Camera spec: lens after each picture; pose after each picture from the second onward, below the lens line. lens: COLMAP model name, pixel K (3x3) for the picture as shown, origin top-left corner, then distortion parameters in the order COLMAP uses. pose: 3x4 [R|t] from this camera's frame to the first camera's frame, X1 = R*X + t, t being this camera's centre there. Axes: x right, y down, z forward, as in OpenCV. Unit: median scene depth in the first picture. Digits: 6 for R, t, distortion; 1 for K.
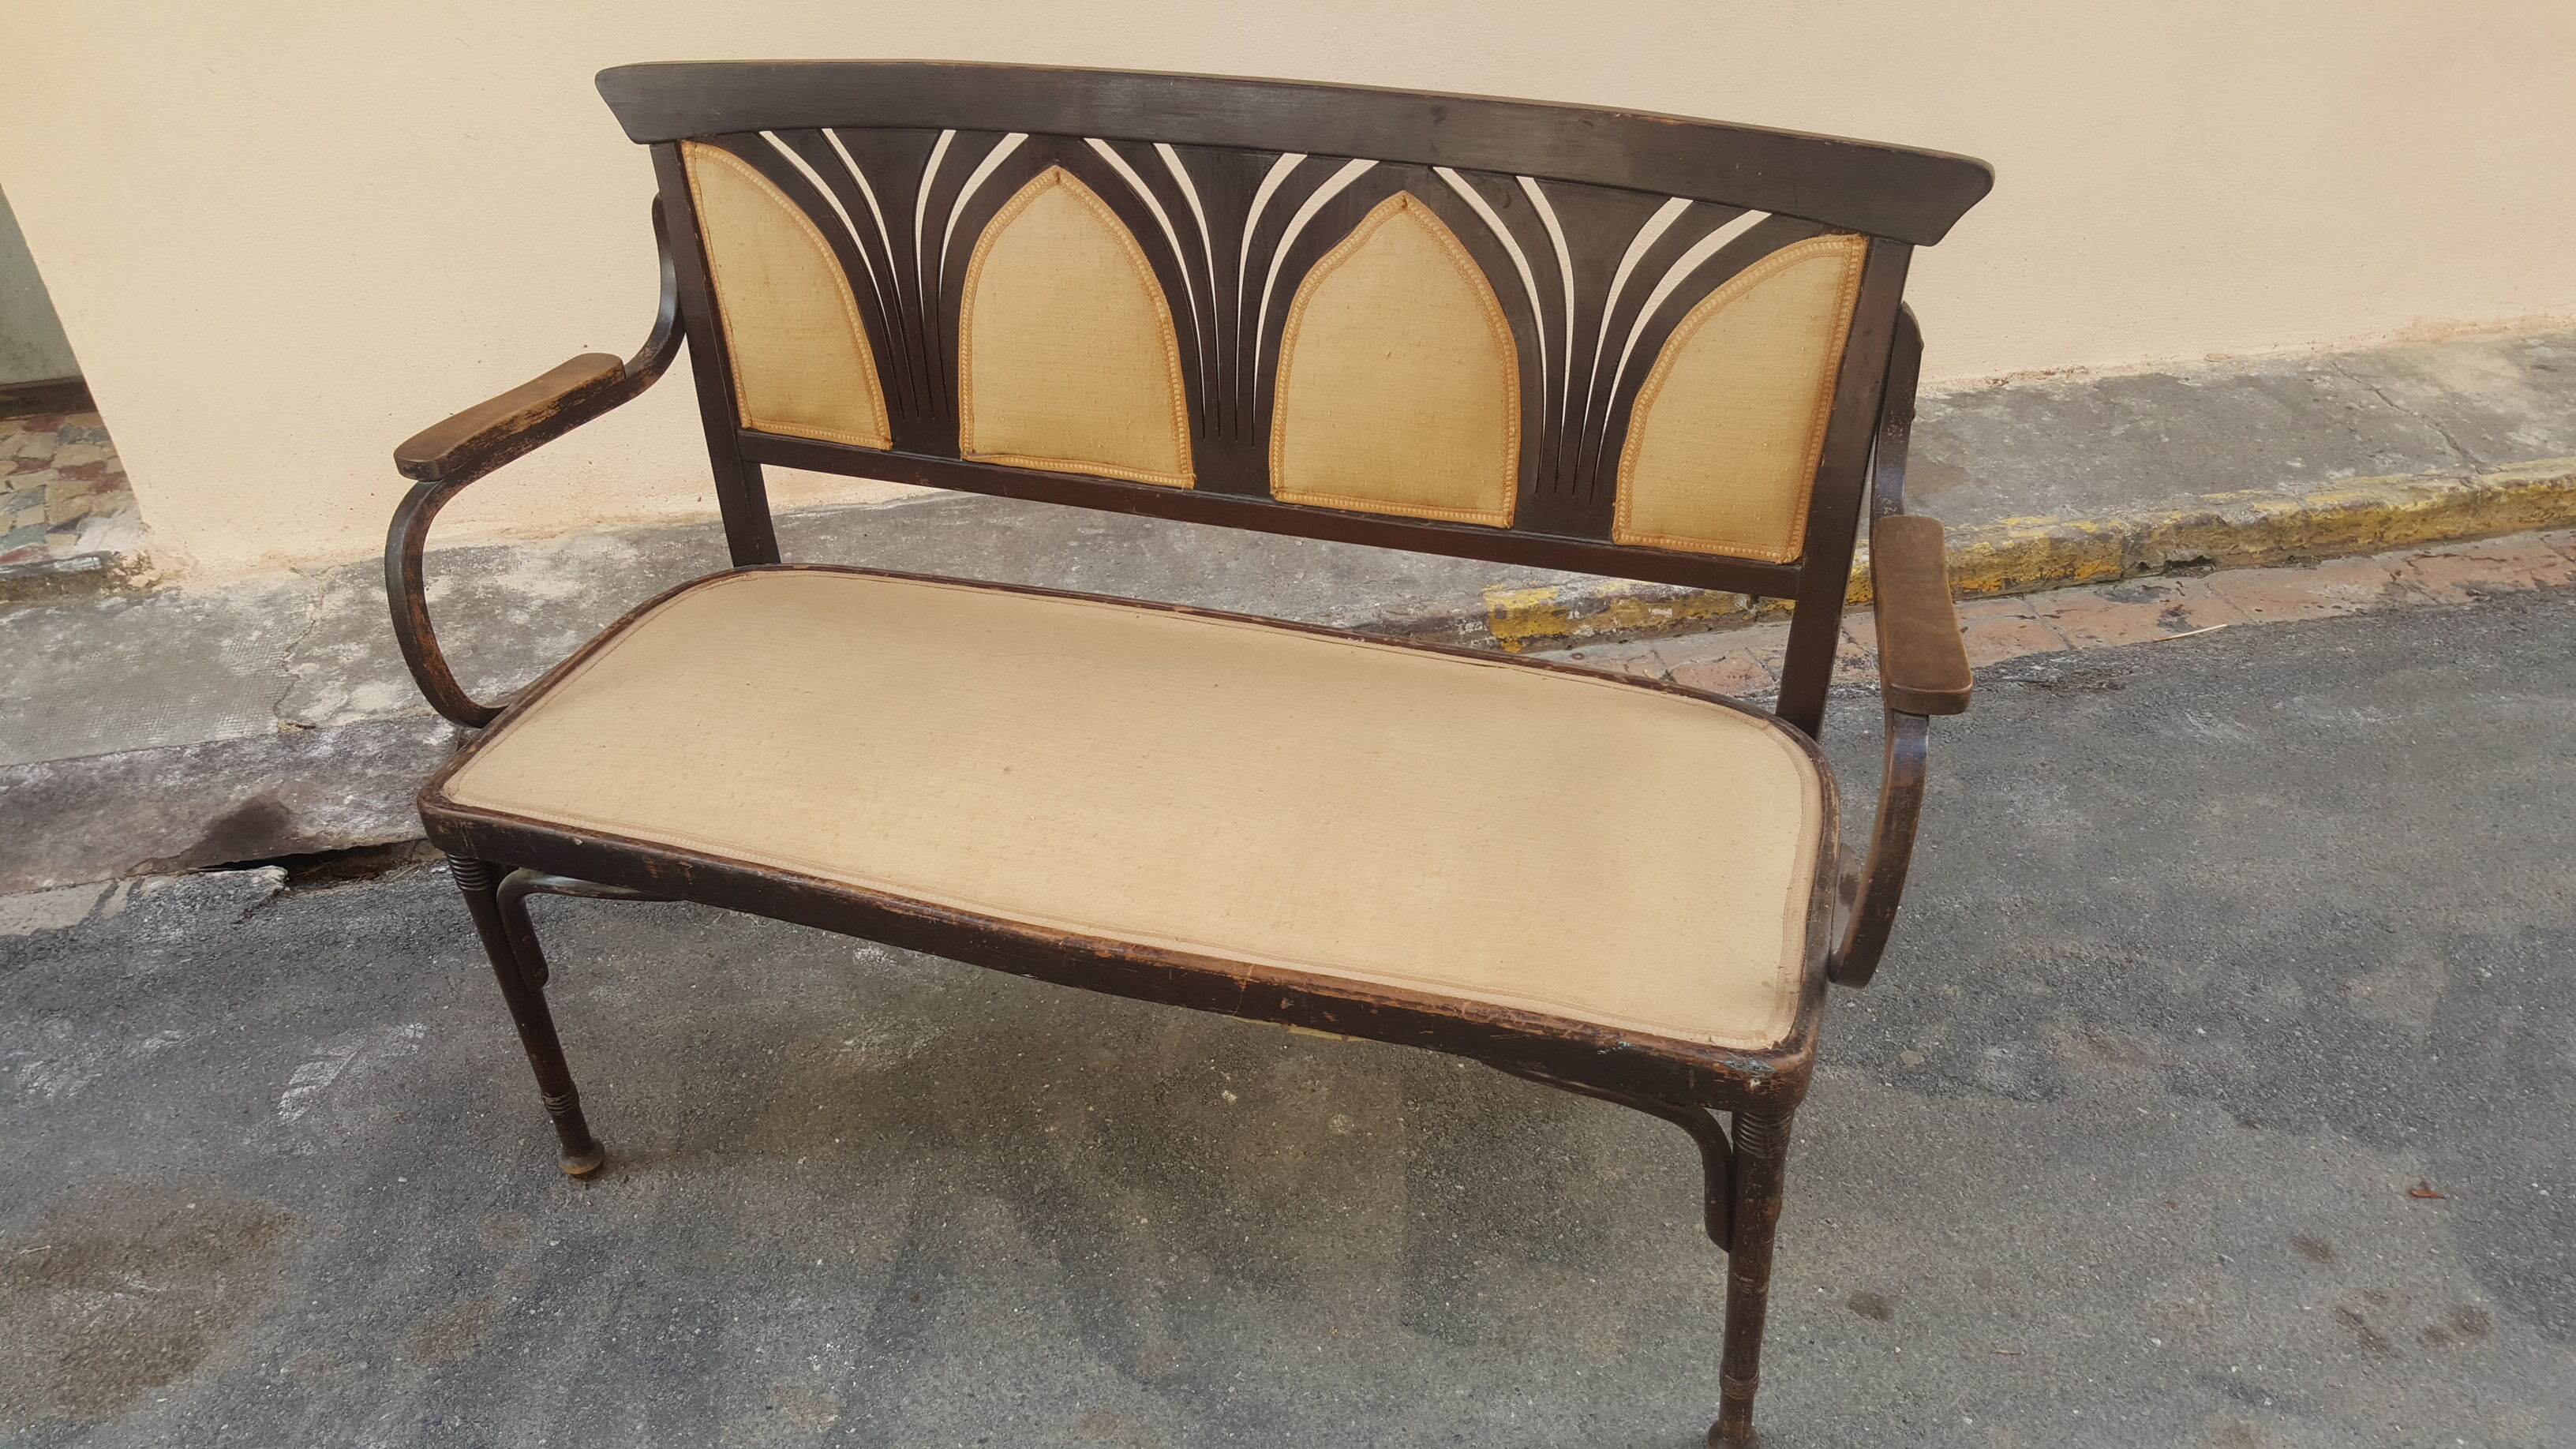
lens RADIAL K [[2159.6, 0, 1270.1], [0, 2159.6, 846.7], [0, 0, 1]] dist [0.072976, -0.167979]
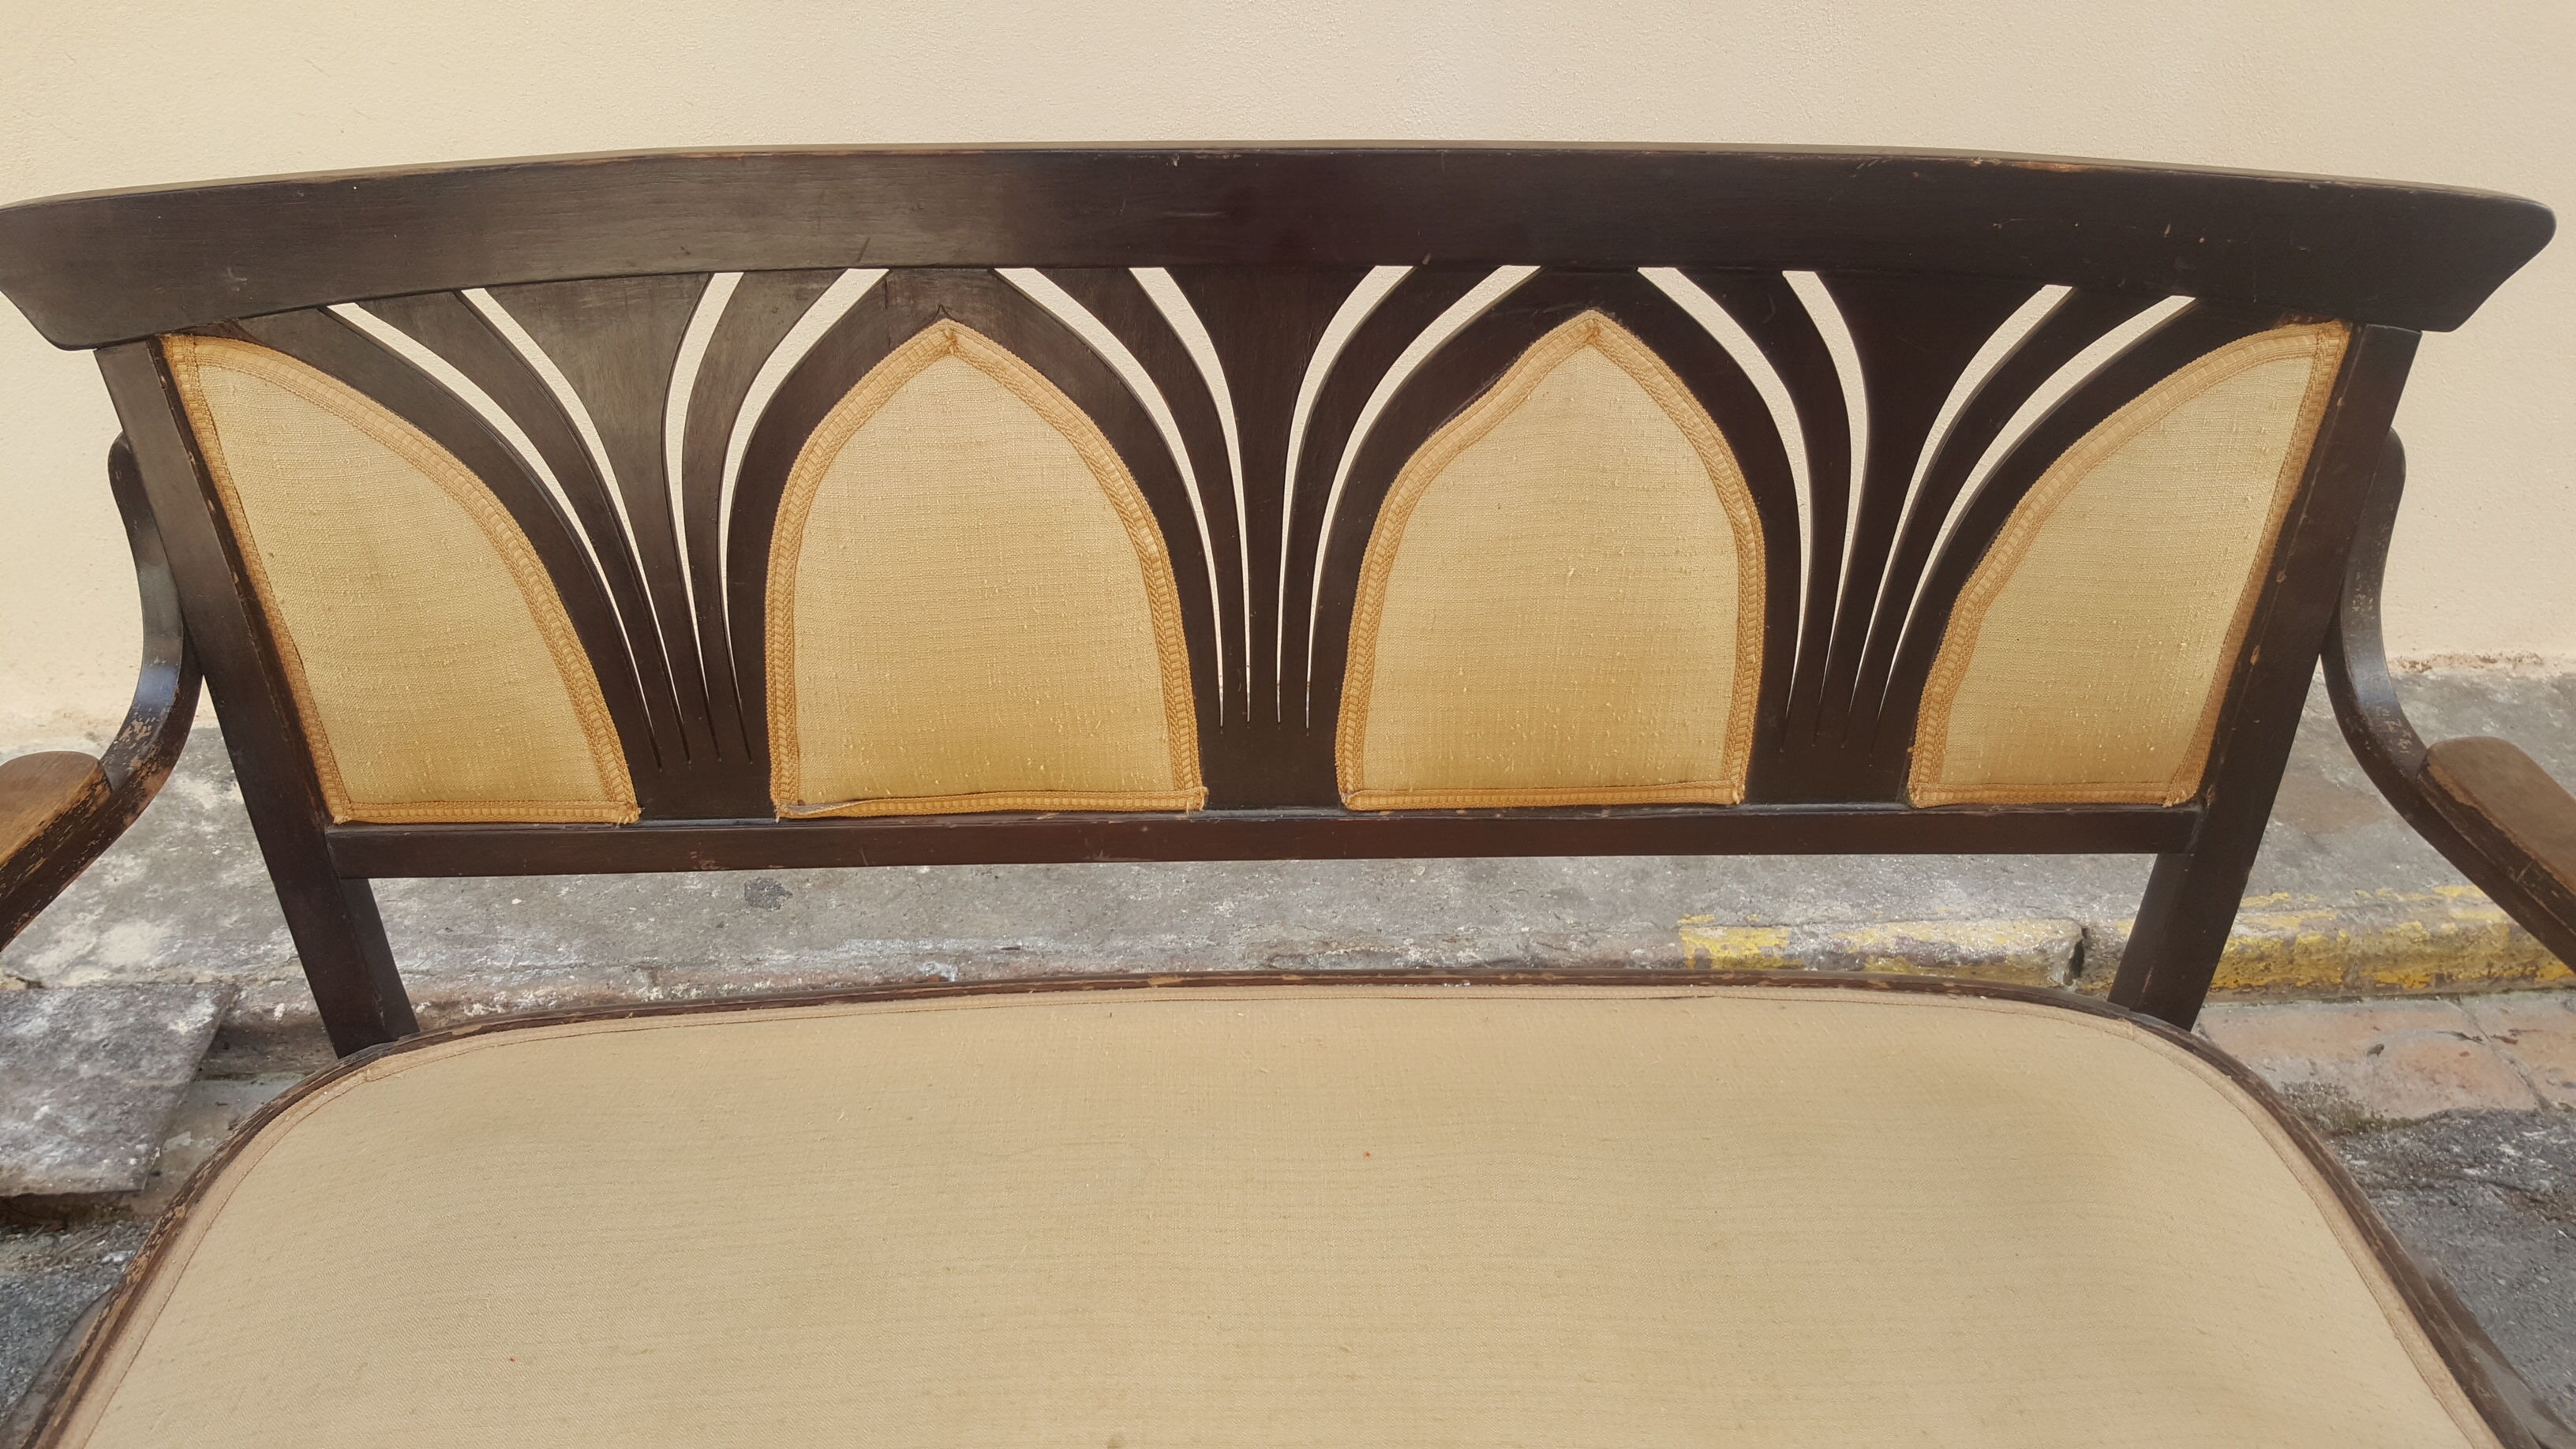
lens RADIAL K [[2081.9, 0, 1252.8], [0, 2081.9, 773.7], [0, 0, 1]] dist [0.009925, -0.061053]
pose [[0.992488, 0.094742, -0.077399, 0.009201], [-0.097114, 0.994894, -0.027464, -0.153475], [0.074402, 0.034774, 0.996622, 0.359833]]
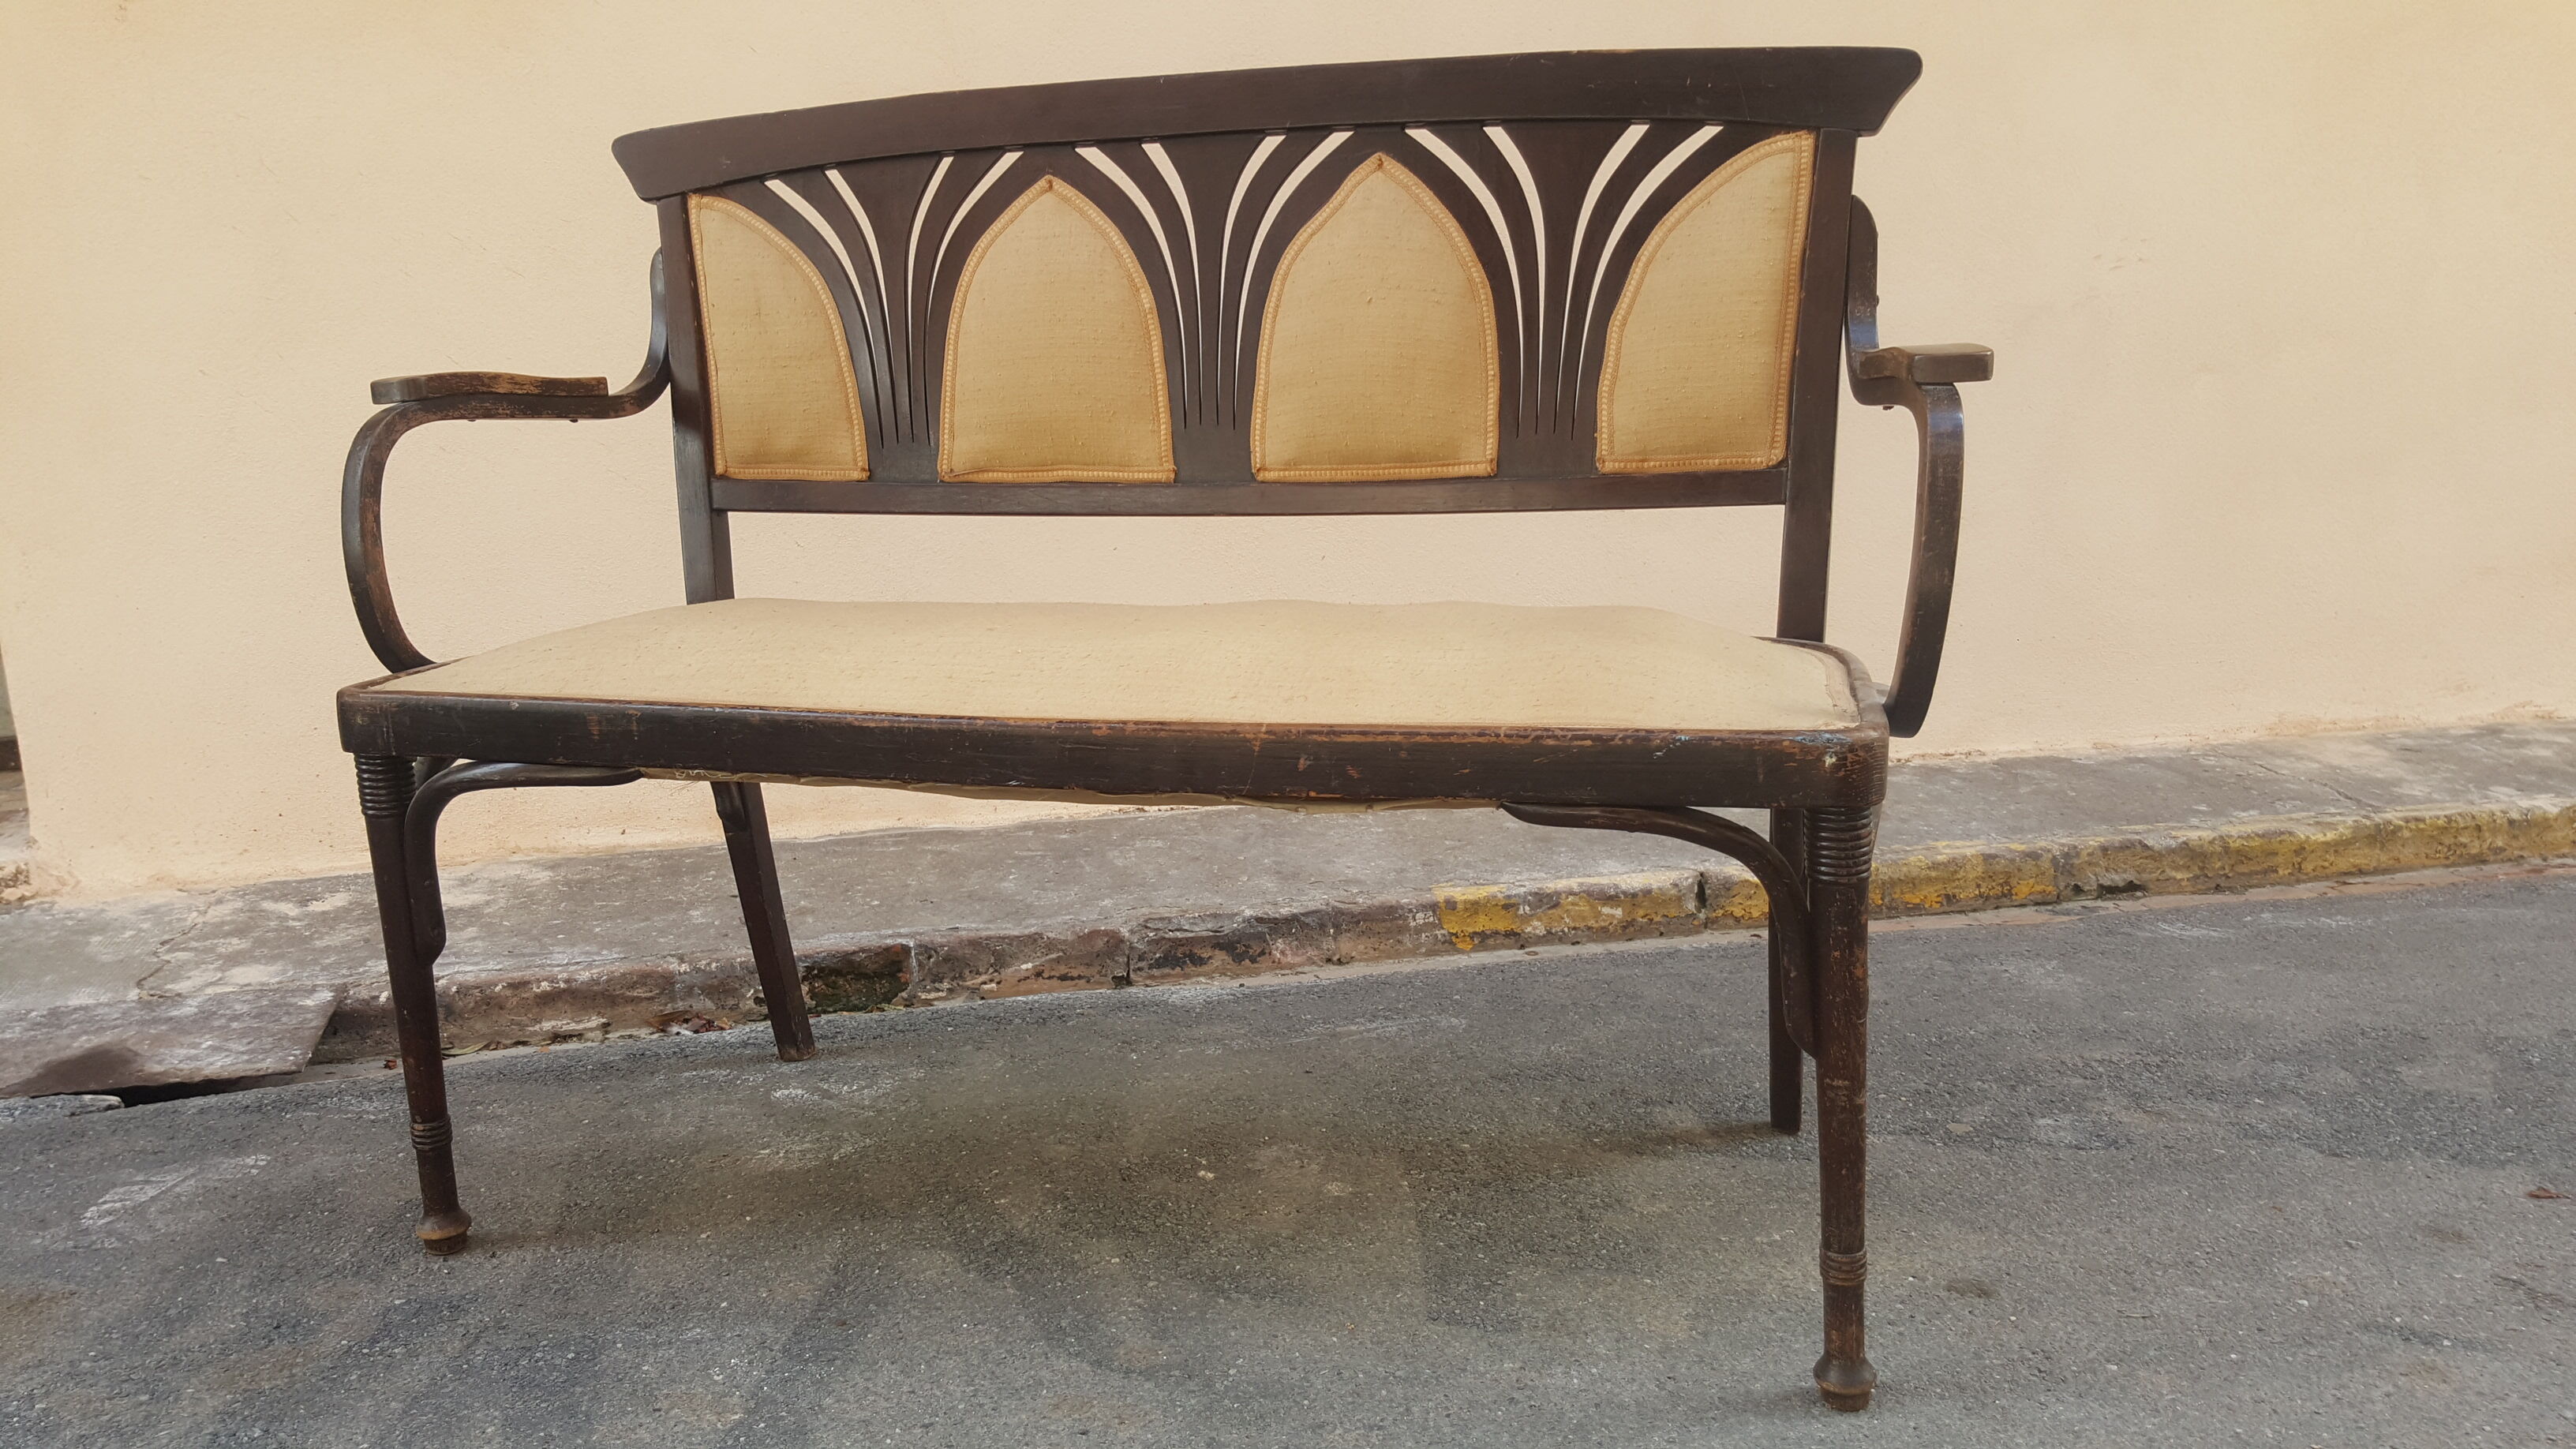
lens RADIAL K [[2144.8, 0, 1288.0], [0, 2144.8, 724.5], [0, 0, 1]] dist [0.064623, -0.141801]
pose [[0.997673, -0.000488, 0.068180, -0.036617], [0.030662, 0.896363, -0.442258, 0.274389], [-0.060899, 0.443320, 0.894293, 0.112279]]
